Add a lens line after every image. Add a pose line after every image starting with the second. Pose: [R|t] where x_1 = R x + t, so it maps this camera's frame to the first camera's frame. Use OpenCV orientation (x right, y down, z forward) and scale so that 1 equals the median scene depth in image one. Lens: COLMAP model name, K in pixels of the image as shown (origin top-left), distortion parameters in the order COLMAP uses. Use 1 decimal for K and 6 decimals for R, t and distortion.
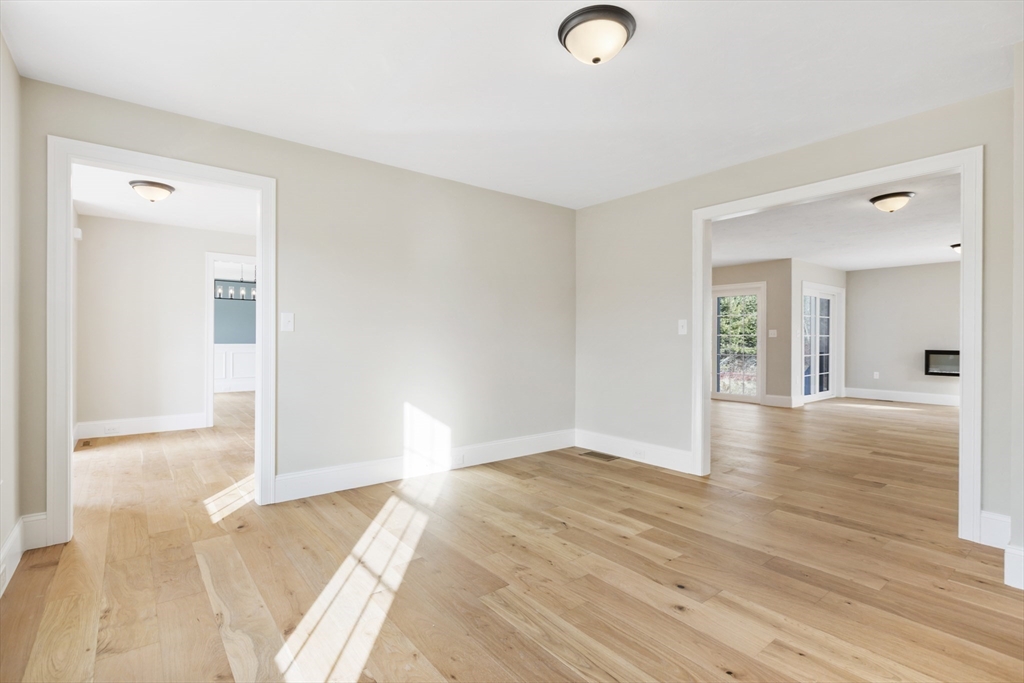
lens RADIAL K [[489.9, 0, 507.6], [0, 489.9, 340.6], [0, 0, 1]] dist [0.010340, -0.001688]
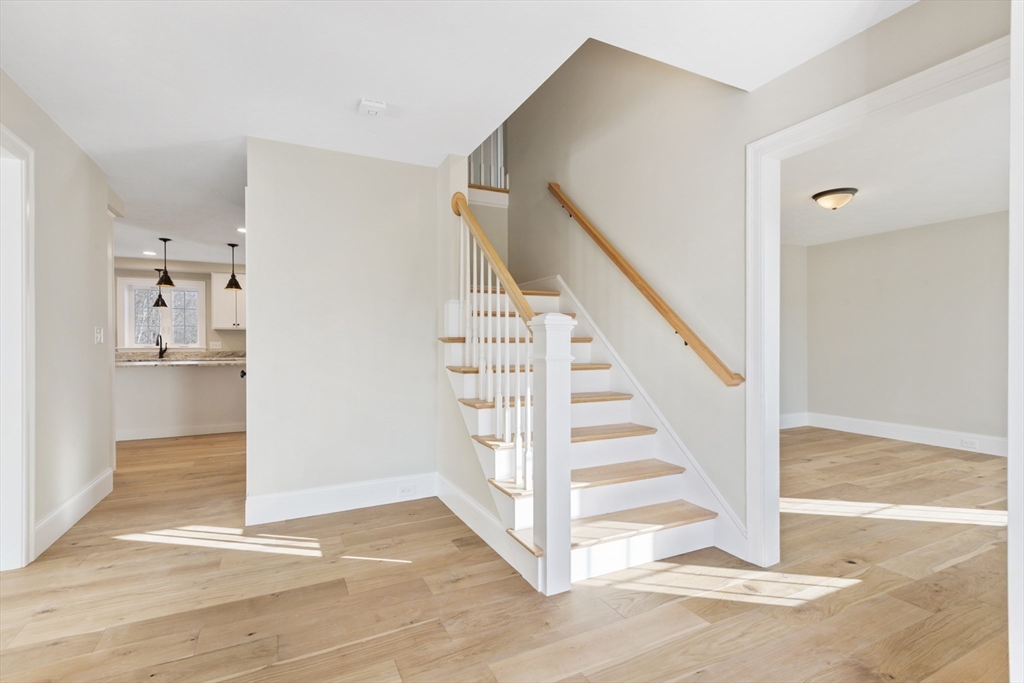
lens RADIAL K [[460.9, 0, 509.0], [0, 460.9, 340.2], [0, 0, 1]] dist [0.003107, 0.000076]
pose [[0.209066, 0.000582, 0.977901, -0.536354], [-0.001453, 0.999999, -0.000285, -0.013254], [-0.977900, -0.001361, 0.209067, 0.509011]]
